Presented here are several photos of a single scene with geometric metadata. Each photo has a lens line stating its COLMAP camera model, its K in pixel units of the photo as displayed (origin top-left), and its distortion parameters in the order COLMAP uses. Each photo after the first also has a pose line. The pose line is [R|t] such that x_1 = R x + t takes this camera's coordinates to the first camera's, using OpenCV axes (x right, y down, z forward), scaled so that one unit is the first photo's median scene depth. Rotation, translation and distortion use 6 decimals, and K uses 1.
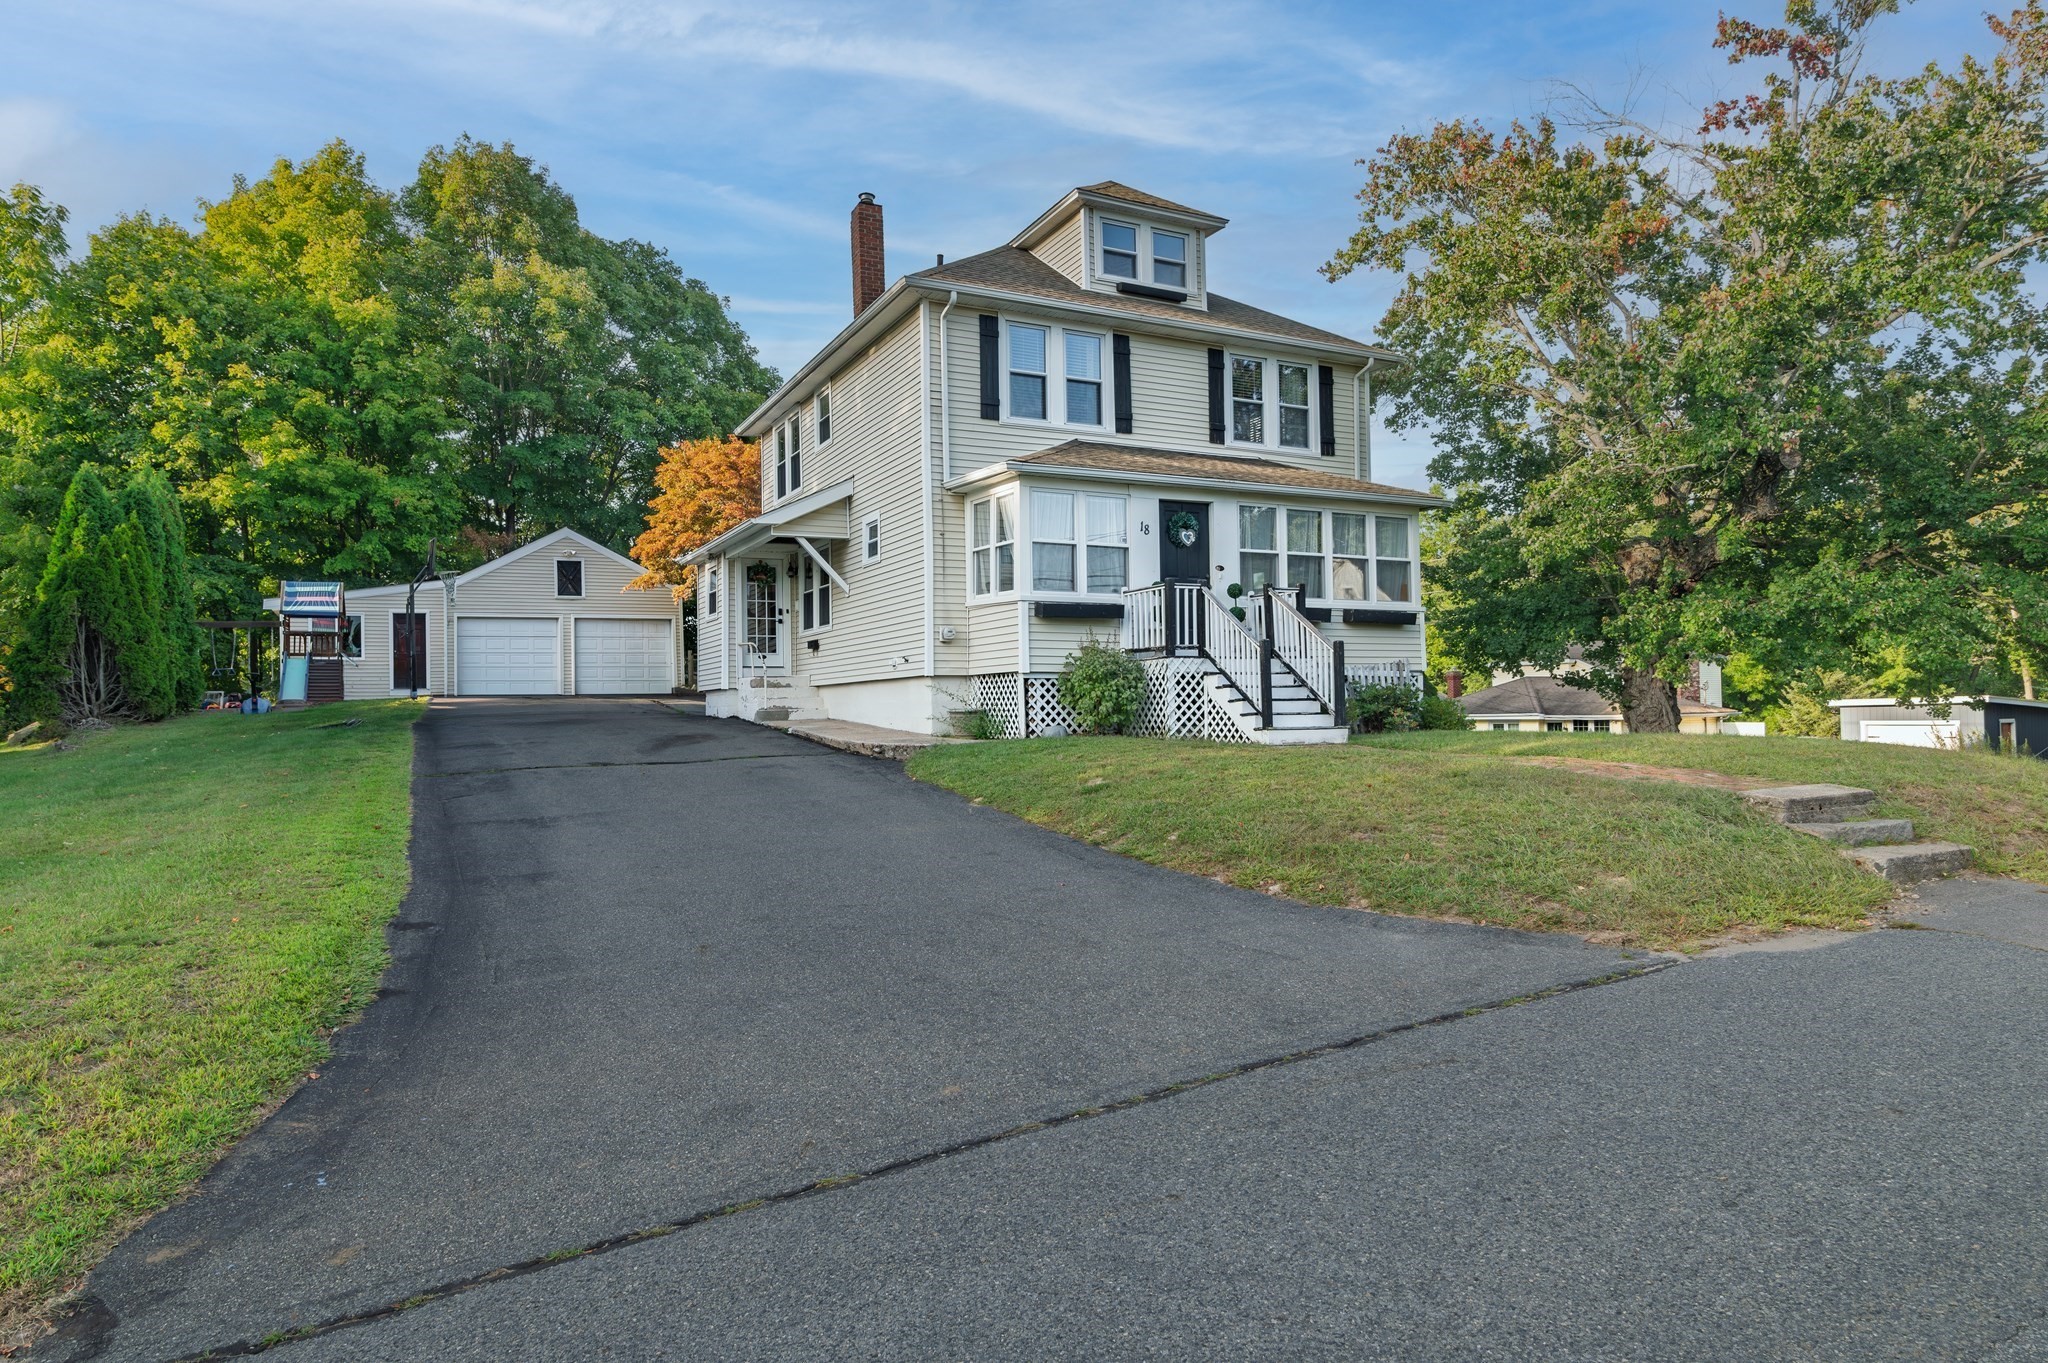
lens RADIAL K [[1082.4, 0, 1023.2], [0, 1082.4, 663.2], [0, 0, 1]] dist [0.001258, 0.001247]
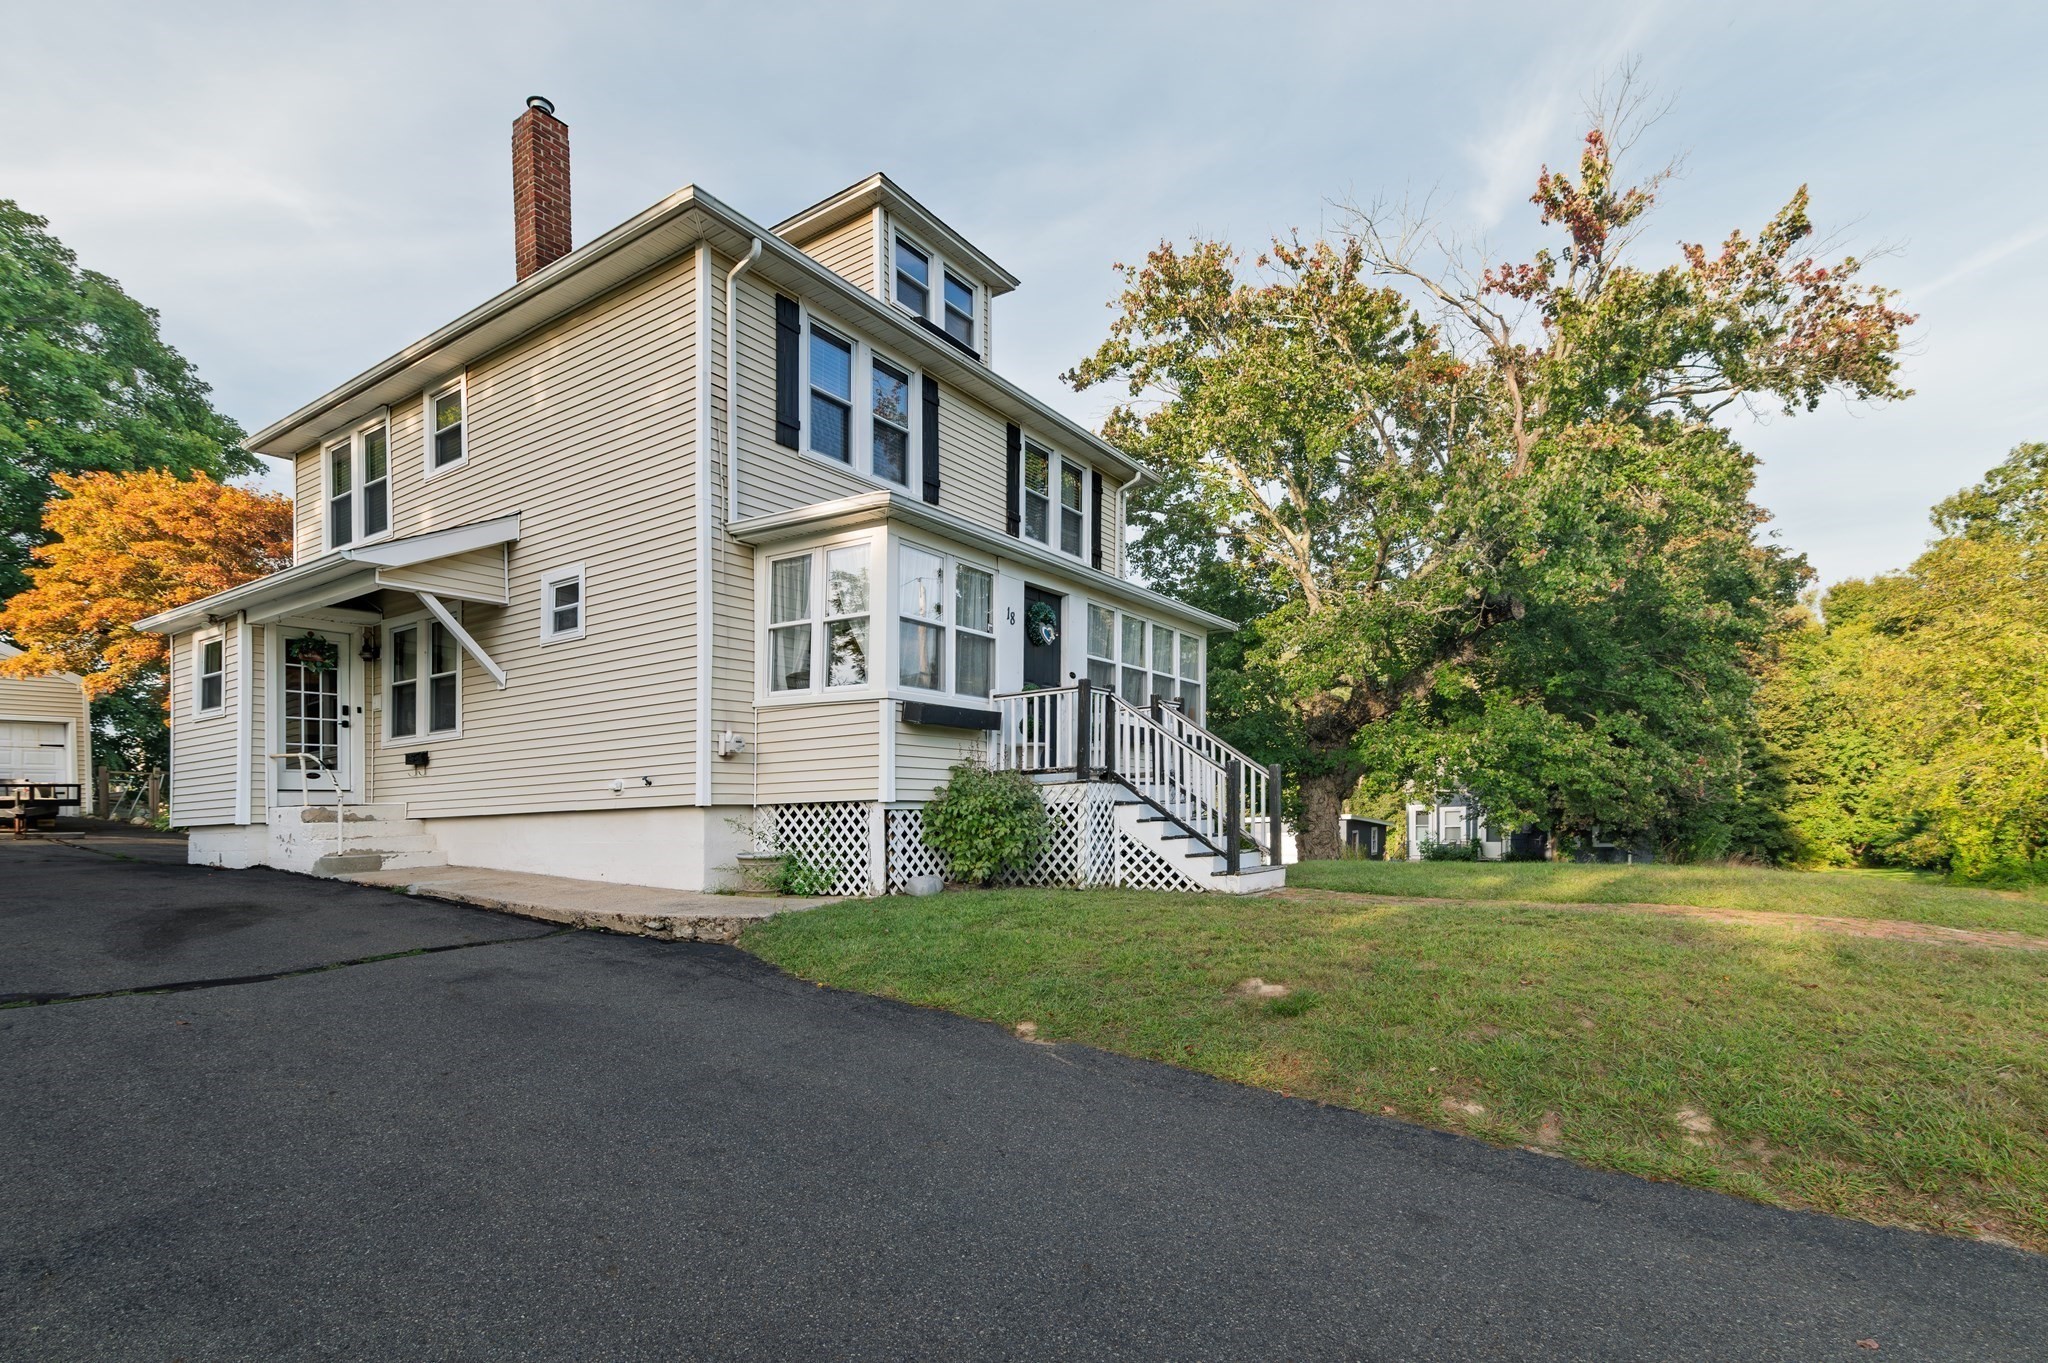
lens RADIAL K [[919.3, 0, 1024.6], [0, 919.3, 792.9], [0, 0, 1]] dist [0.013388, -0.000247]
pose [[0.872870, 0.004110, 0.487935, -0.168241], [-0.006433, 0.999975, 0.003085, 0.000373], [-0.487910, -0.005832, 0.872874, 0.346261]]
